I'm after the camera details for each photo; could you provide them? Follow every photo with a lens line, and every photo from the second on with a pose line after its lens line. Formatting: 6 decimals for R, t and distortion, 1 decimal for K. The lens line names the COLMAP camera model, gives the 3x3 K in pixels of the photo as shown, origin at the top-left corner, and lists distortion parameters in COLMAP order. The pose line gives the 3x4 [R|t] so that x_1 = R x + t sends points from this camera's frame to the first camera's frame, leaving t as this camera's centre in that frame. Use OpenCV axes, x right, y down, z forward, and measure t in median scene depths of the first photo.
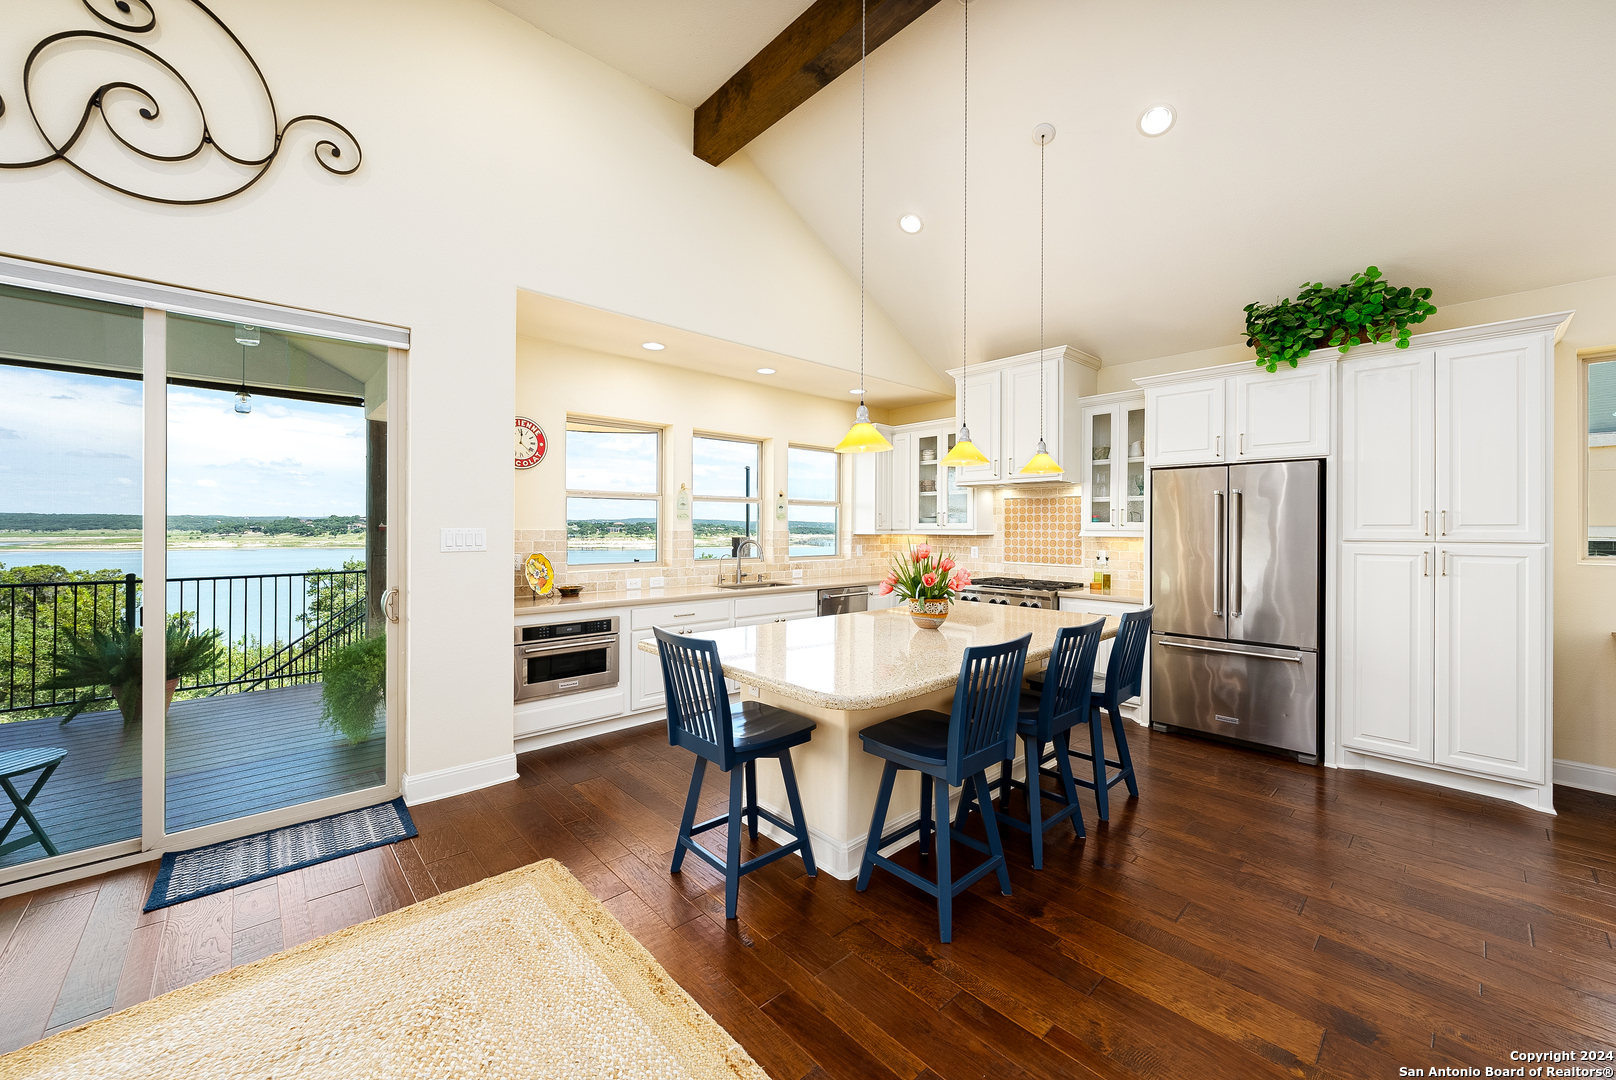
lens RADIAL K [[611.8, 0, 814.1], [0, 611.8, 524.8], [0, 0, 1]] dist [-0.001762, -0.000052]
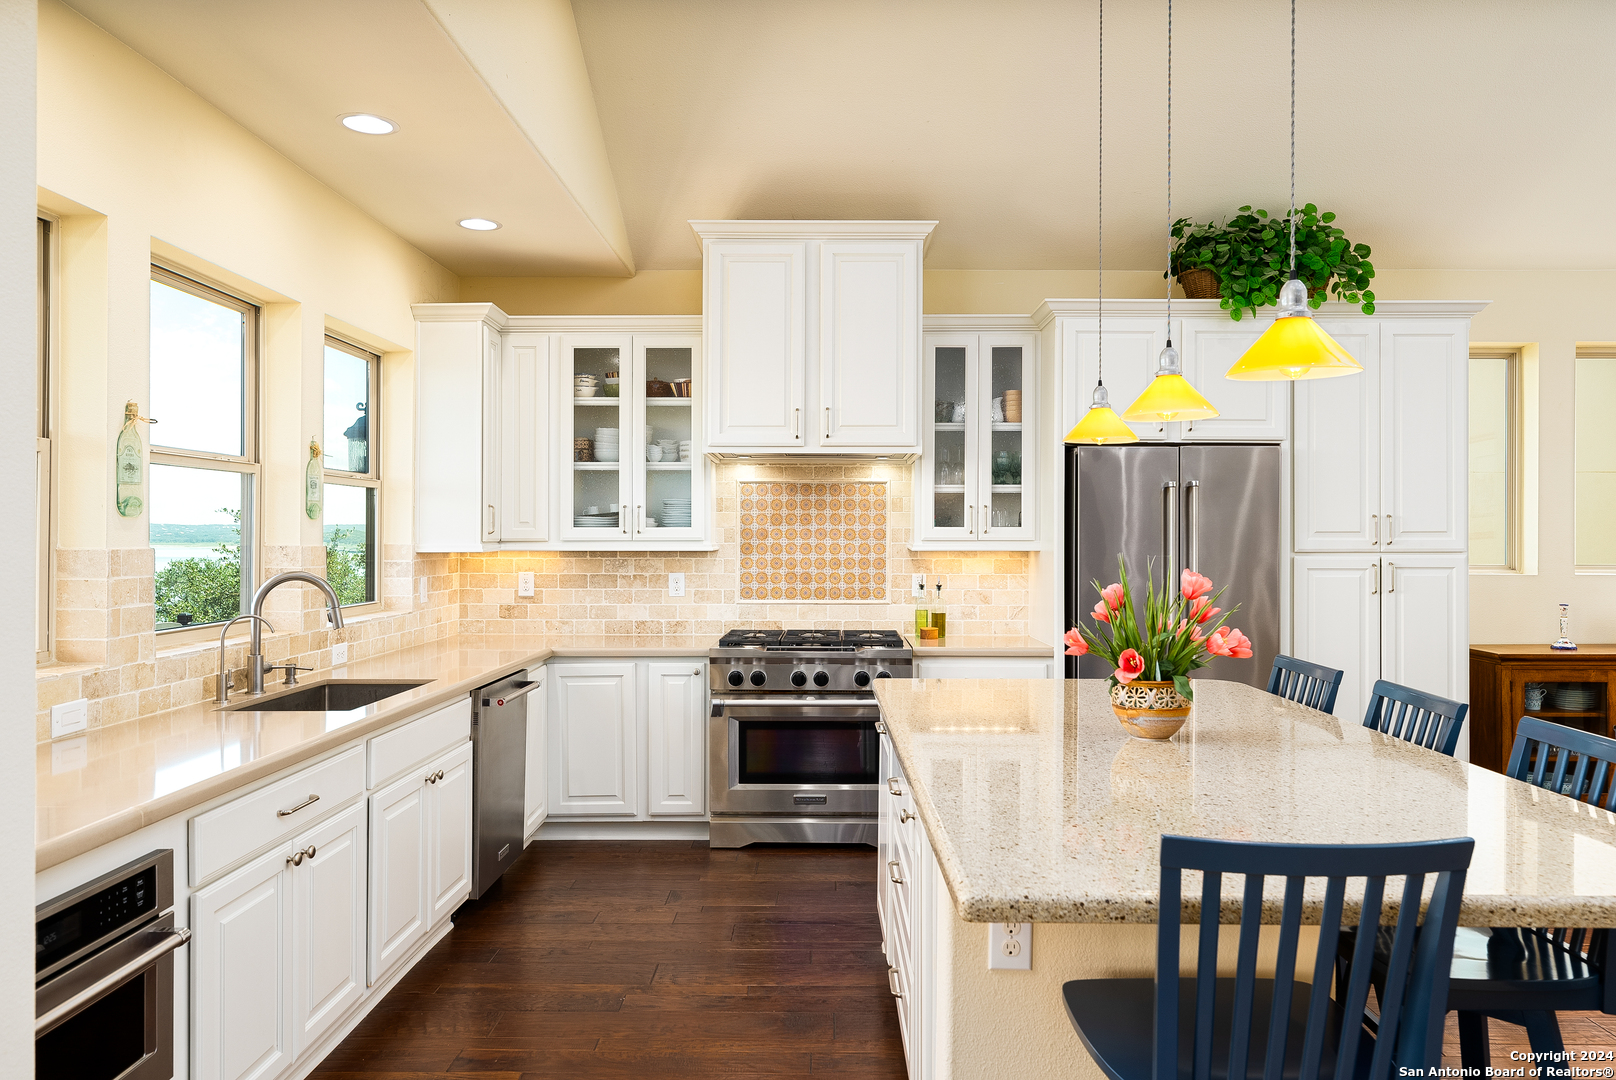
lens RADIAL K [[1104.7, 0, 805.9], [0, 1104.7, 536.1], [0, 0, 1]] dist [0.007769, 0.001163]
pose [[0.690470, -0.004309, 0.723348, -0.378659], [-0.000877, 0.999977, 0.006794, -0.002232], [-0.723360, -0.005325, 0.690450, 0.320494]]
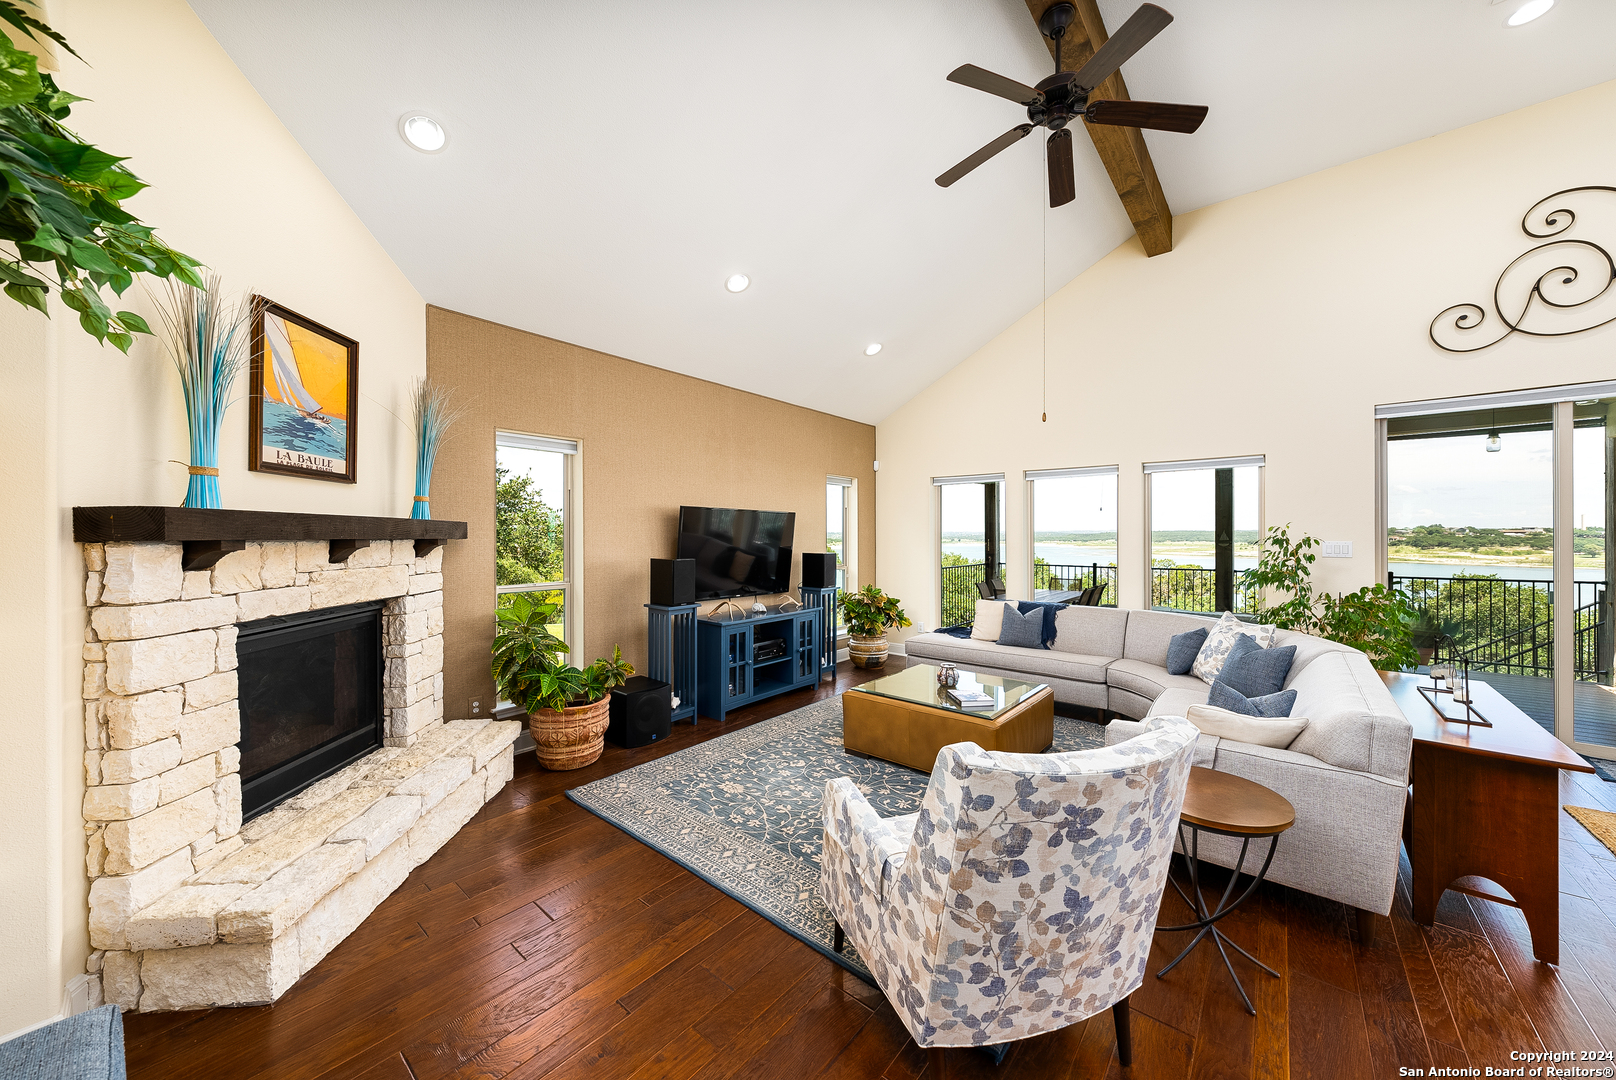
lens RADIAL K [[565.7, 0, 816.7], [0, 565.7, 542.4], [0, 0, 1]] dist [-0.002049, -0.000096]
pose [[0.137963, 0.005753, -0.990421, 0.036203], [0.004667, 0.999968, 0.006459, -0.006637], [0.990426, -0.005513, 0.137932, -0.506640]]
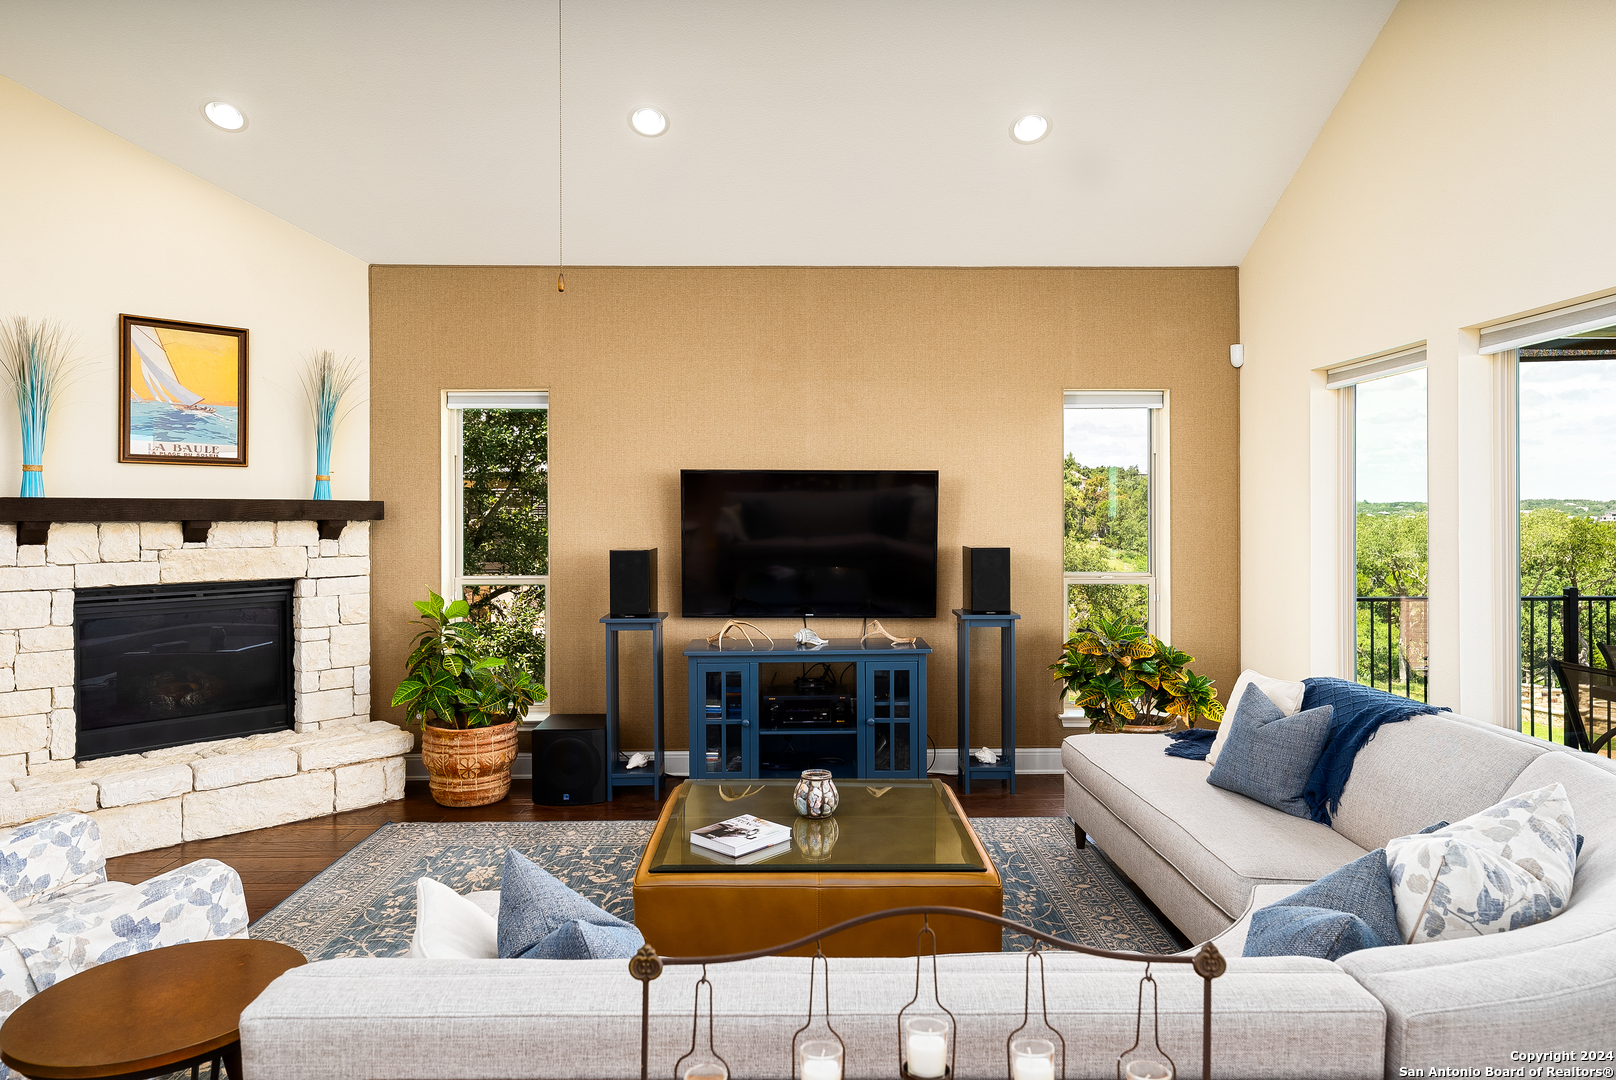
lens RADIAL K [[1005.1, 0, 812.3], [0, 1005.1, 530.1], [0, 0, 1]] dist [0.005697, 0.002760]
pose [[-0.665675, 0.008830, -0.746189, -0.169144], [0.003222, 0.999955, 0.008958, -0.005776], [0.746234, 0.003558, -0.665674, 0.151646]]
